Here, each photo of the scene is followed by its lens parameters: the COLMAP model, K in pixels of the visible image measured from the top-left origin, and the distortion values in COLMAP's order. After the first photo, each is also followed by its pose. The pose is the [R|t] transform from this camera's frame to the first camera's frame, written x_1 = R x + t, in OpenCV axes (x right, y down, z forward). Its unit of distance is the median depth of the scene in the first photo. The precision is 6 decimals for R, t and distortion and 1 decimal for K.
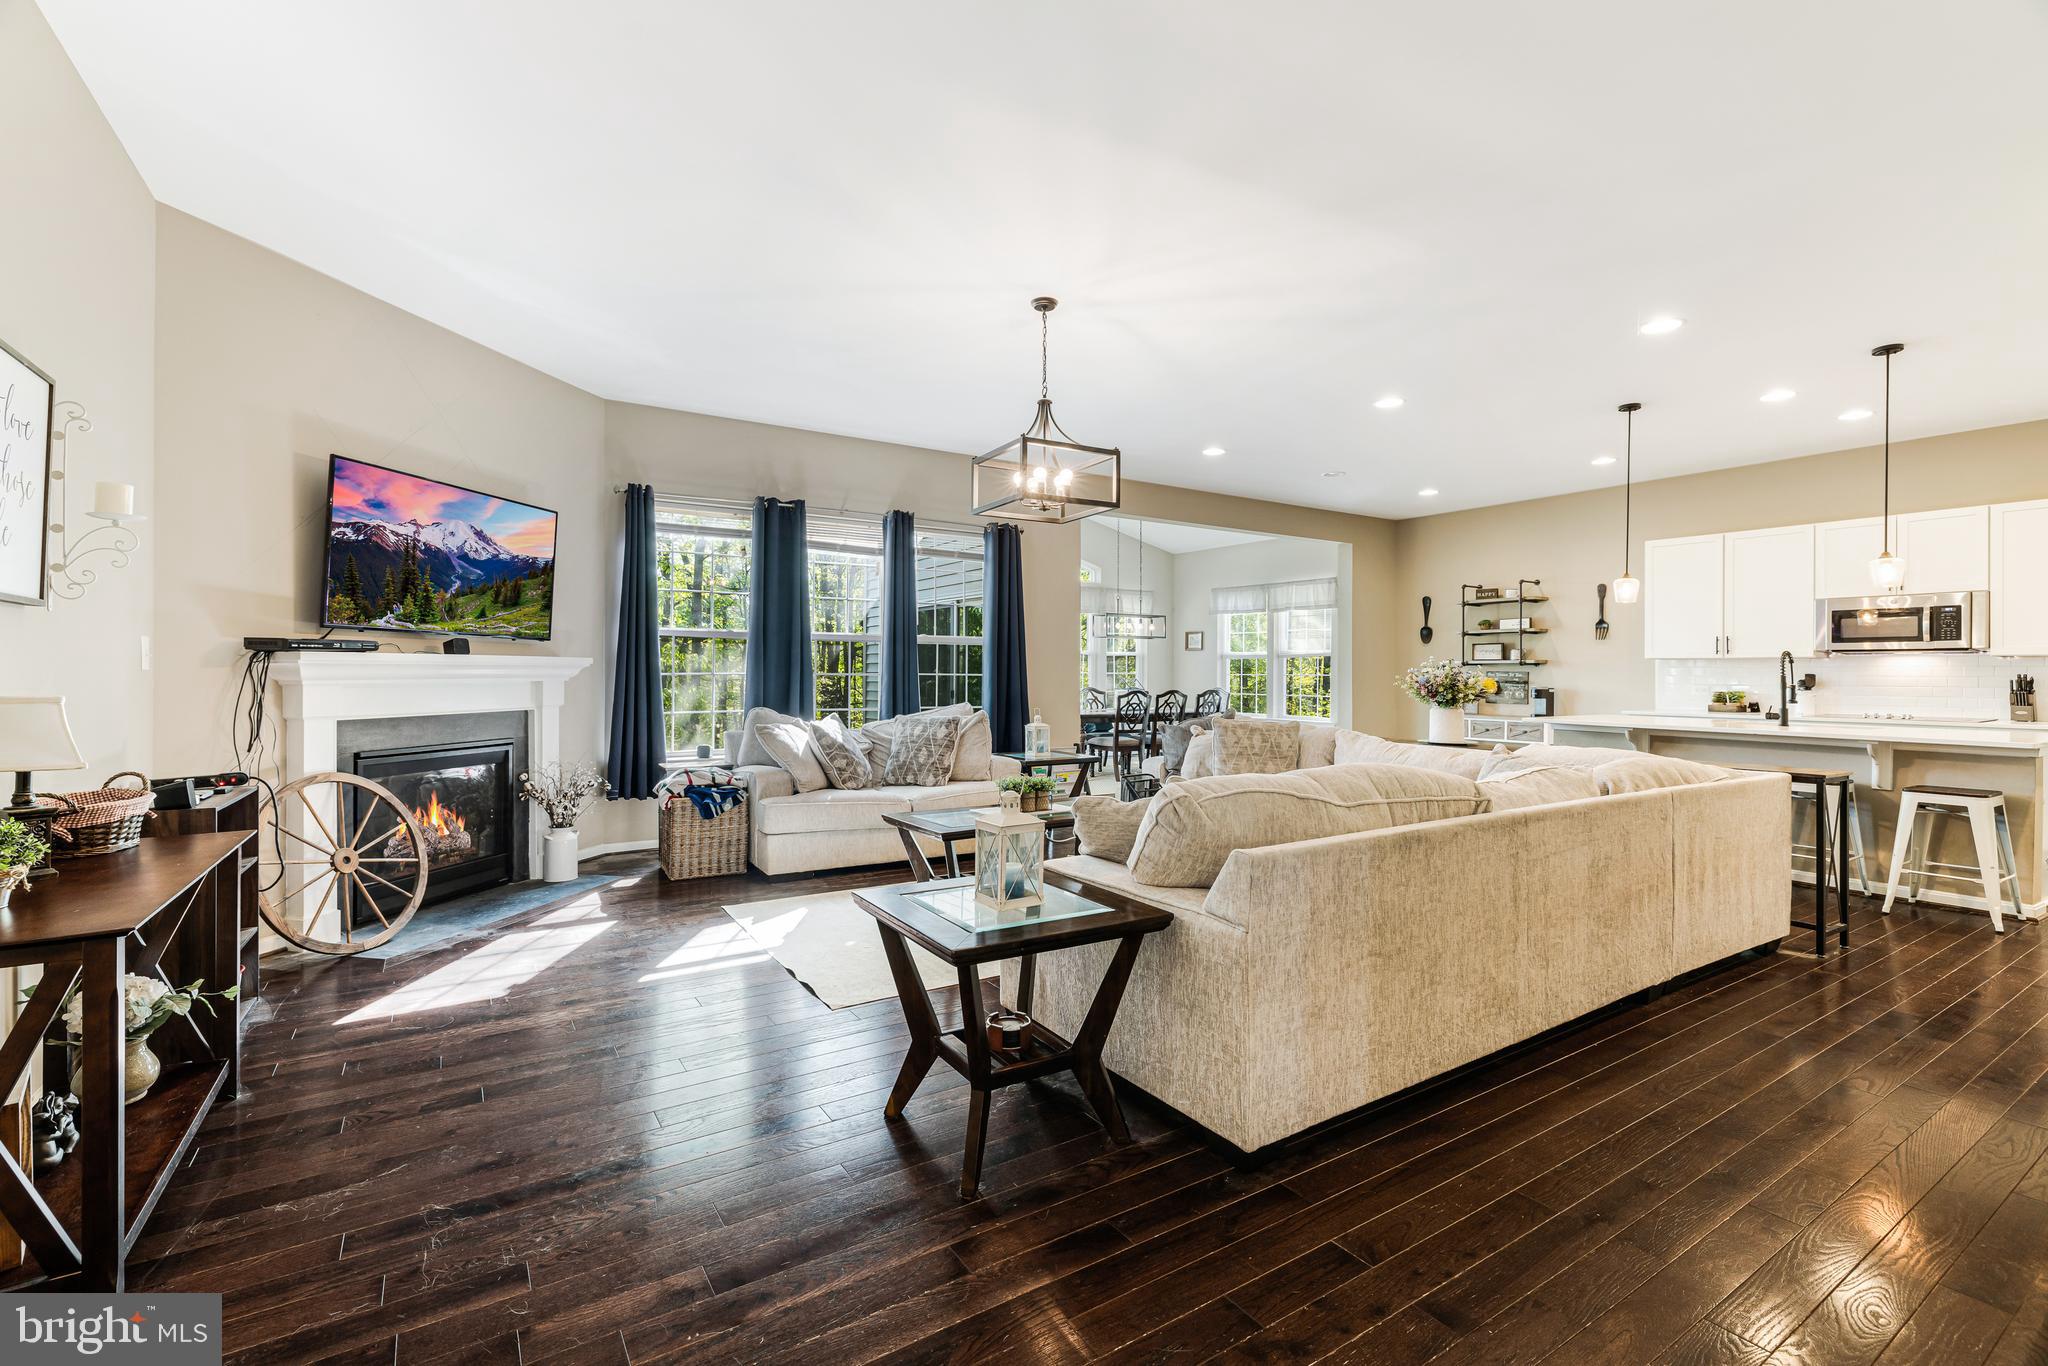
lens RADIAL K [[908.4, 0, 1010.8], [0, 908.4, 669.4], [0, 0, 1]] dist [0.000077, -0.000033]
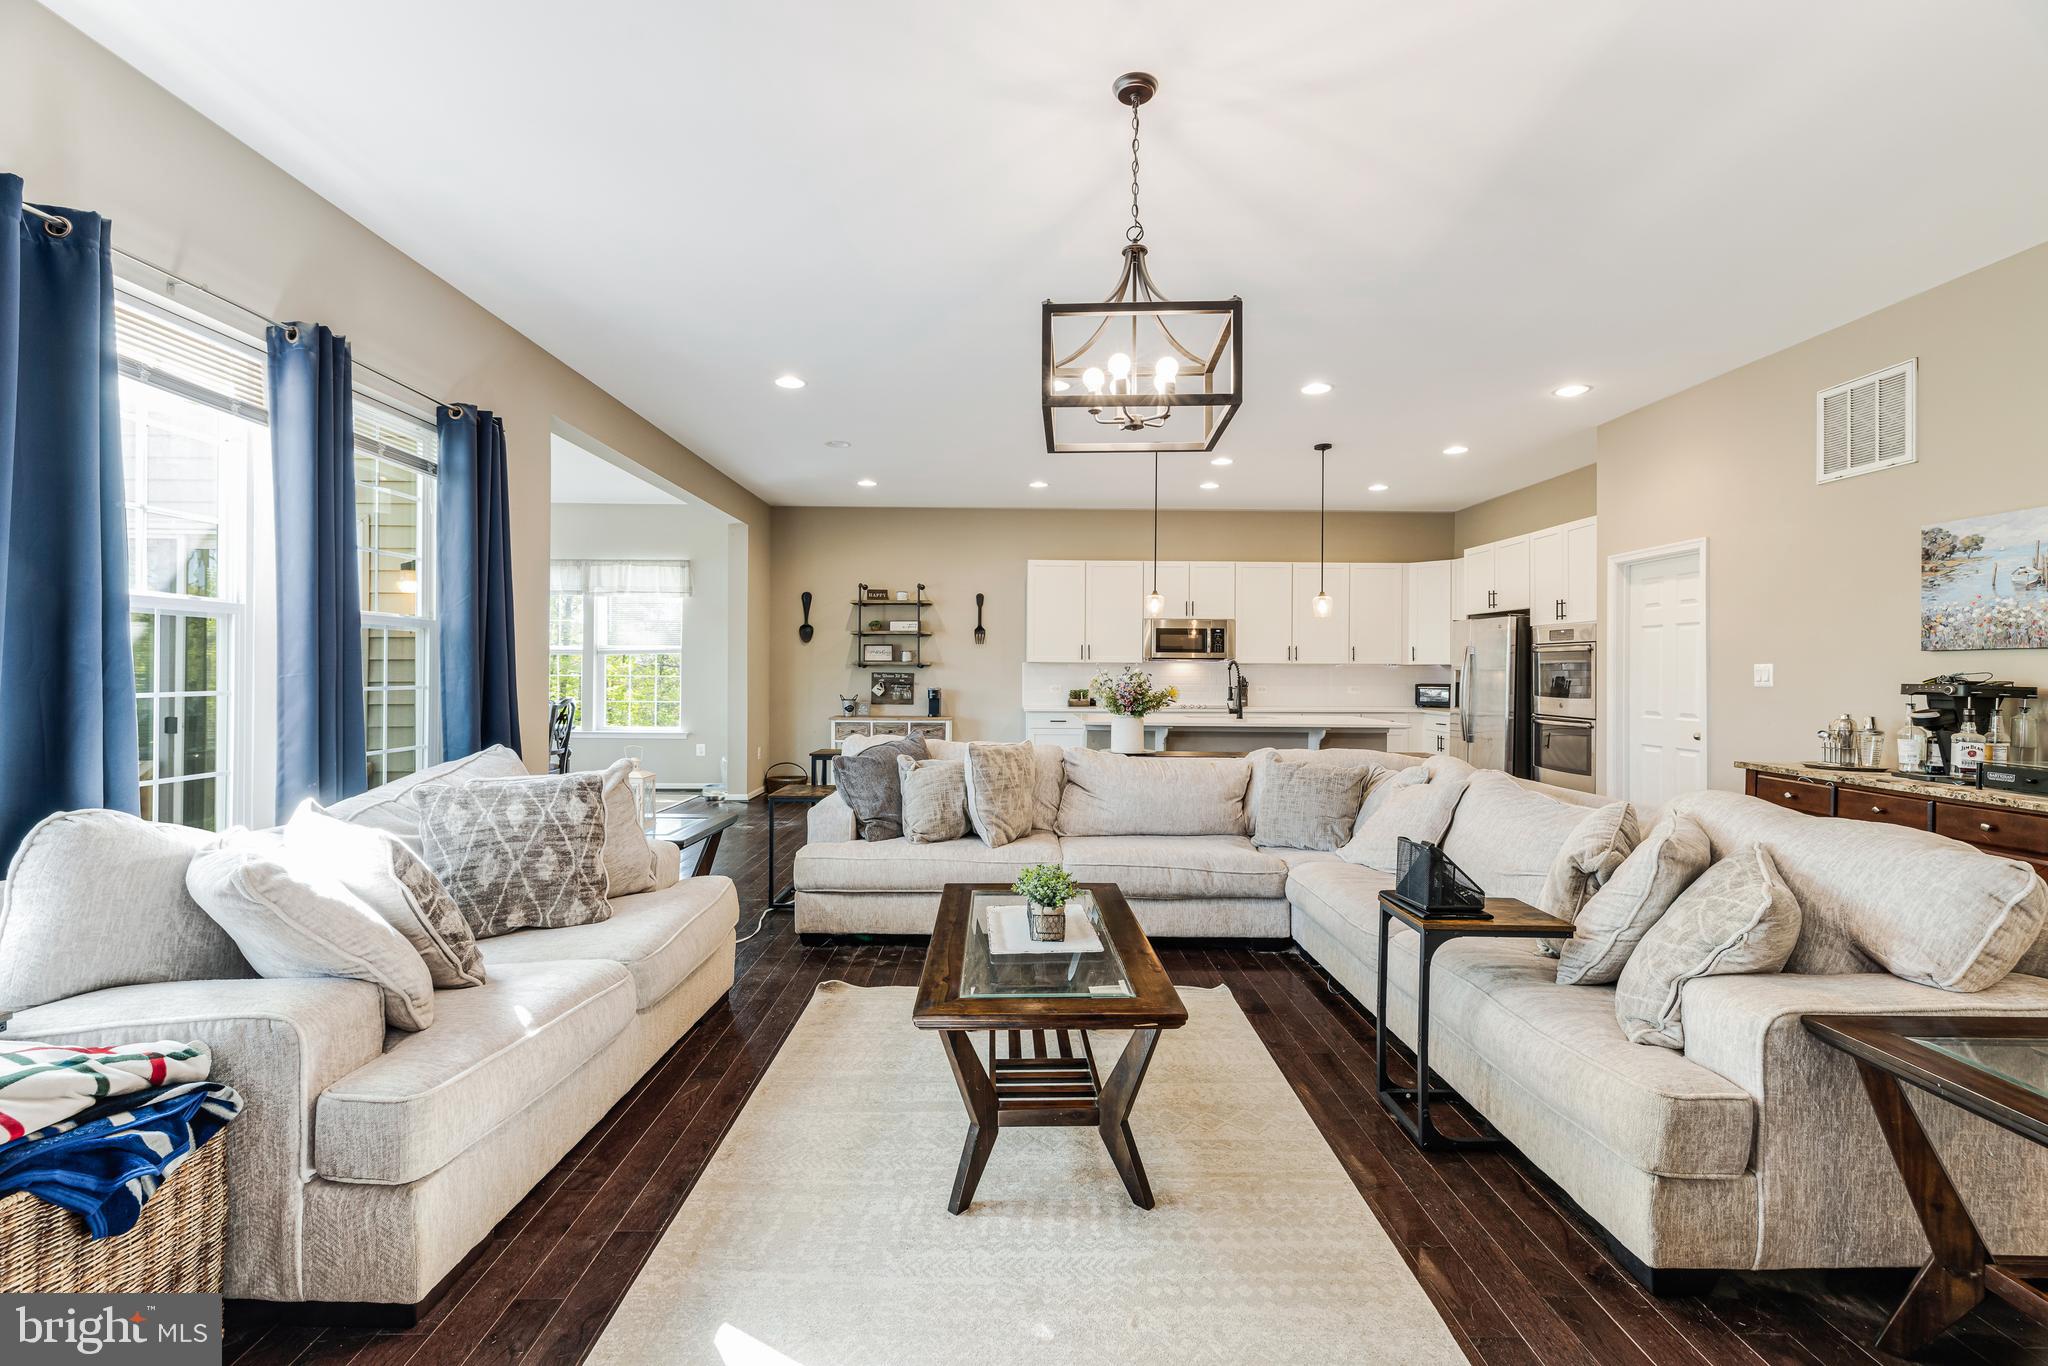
lens RADIAL K [[908.4, 0, 1023.7], [0, 908.4, 668.4], [0, 0, 1]] dist [0.000077, -0.000033]
pose [[0.517054, -0.001330, 0.855952, -0.361652], [-0.005608, 0.999972, 0.004941, -0.011946], [-0.855935, -0.007355, 0.517032, 0.516755]]
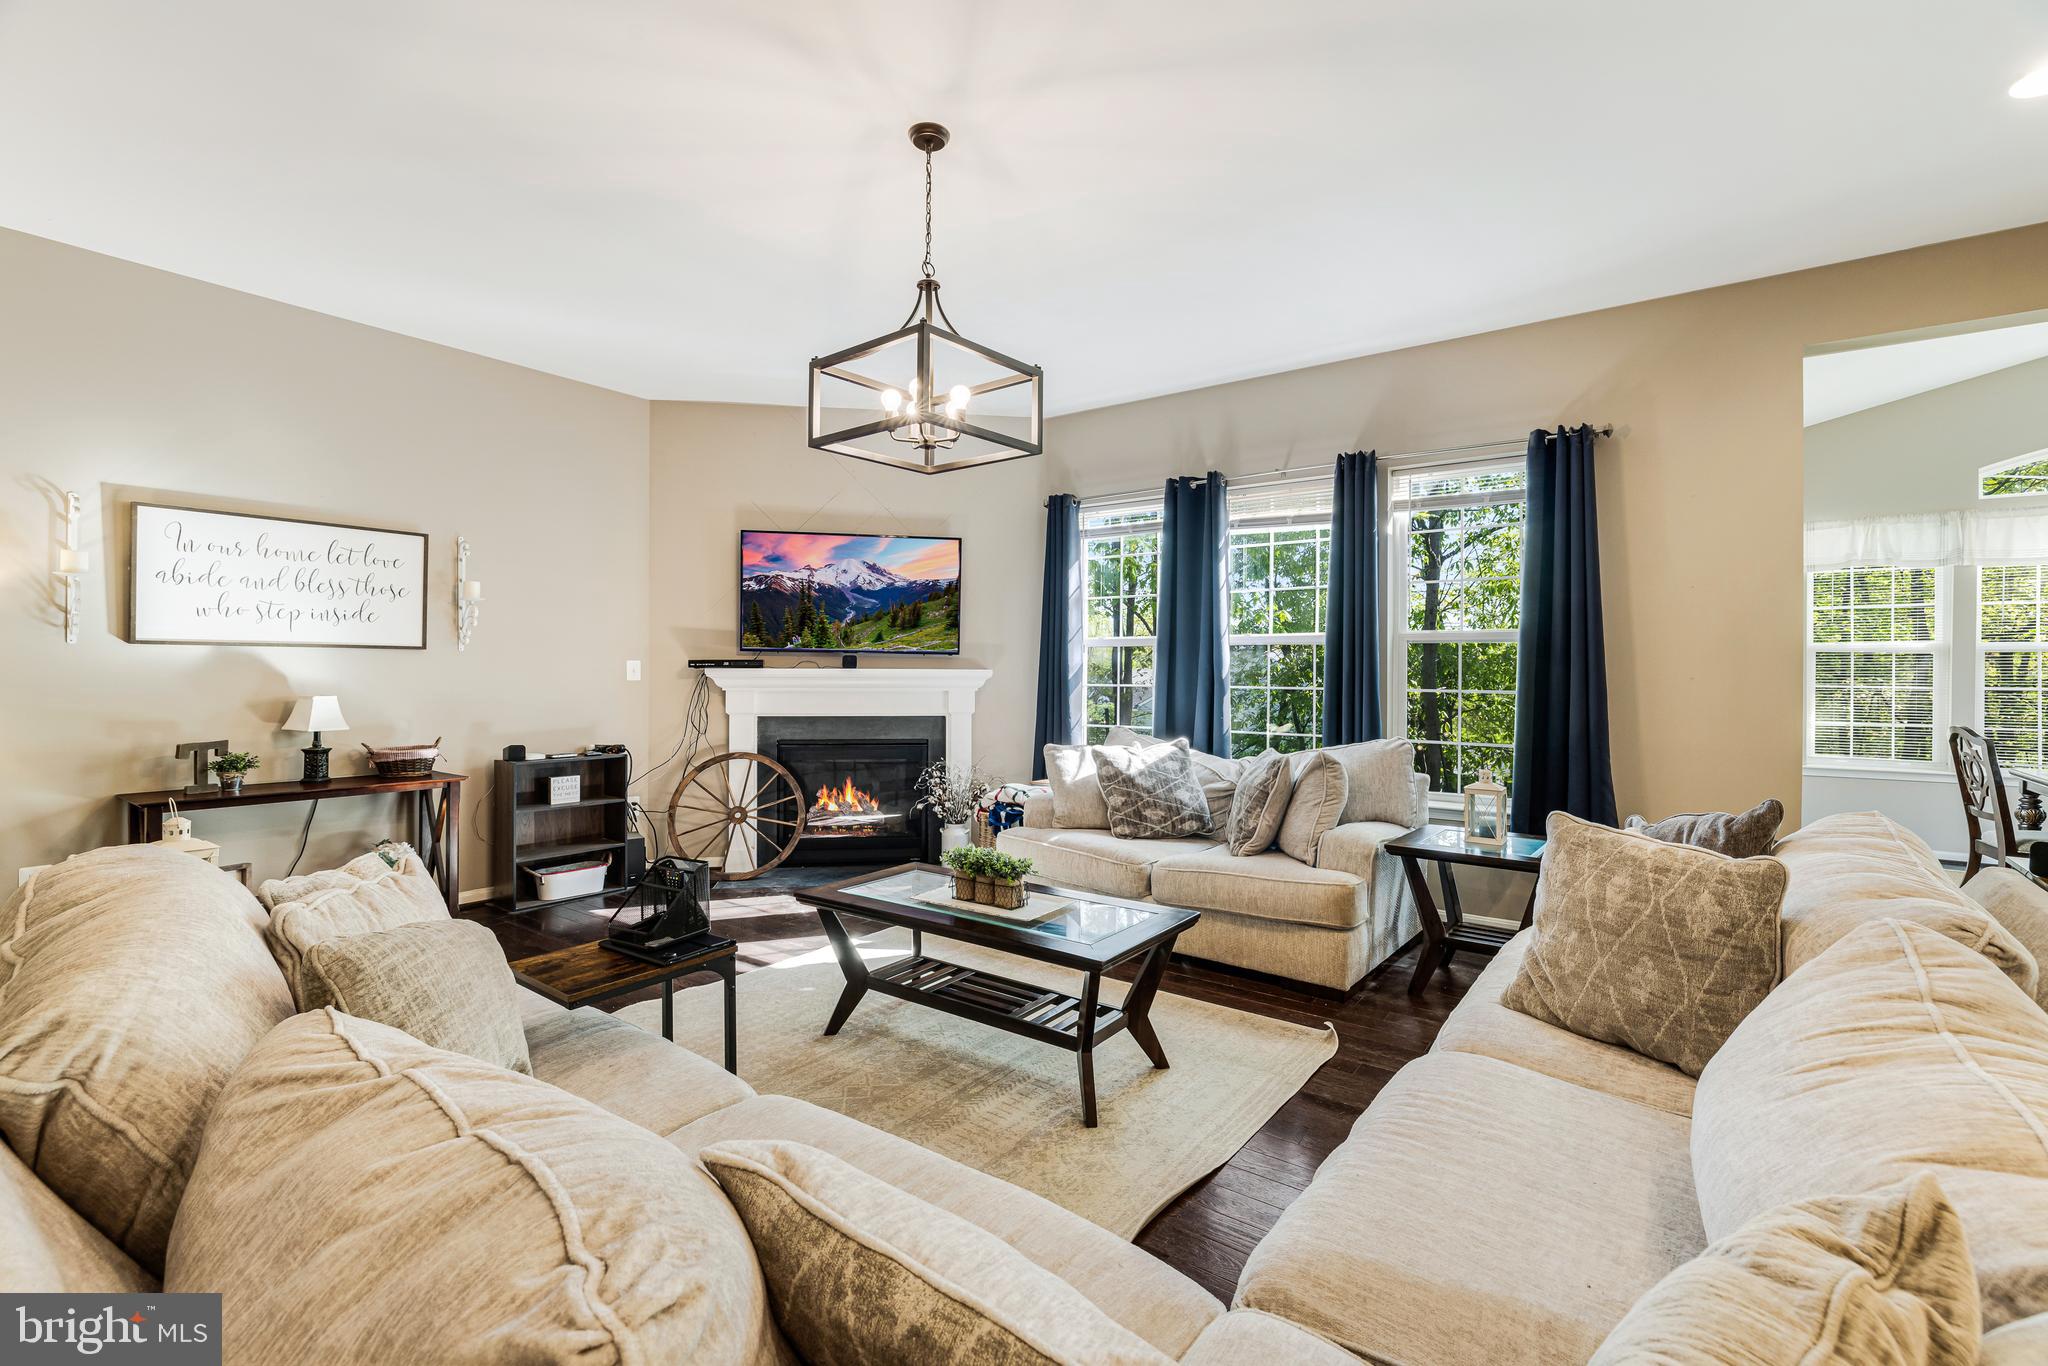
lens RADIAL K [[908.4, 0, 1027.3], [0, 908.4, 670.4], [0, 0, 1]] dist [0.000077, -0.000033]
pose [[0.363348, -0.002815, -0.931649, 0.473465], [-0.002551, 0.999989, -0.004017, -0.007104], [0.931650, 0.003836, 0.363336, 0.573819]]
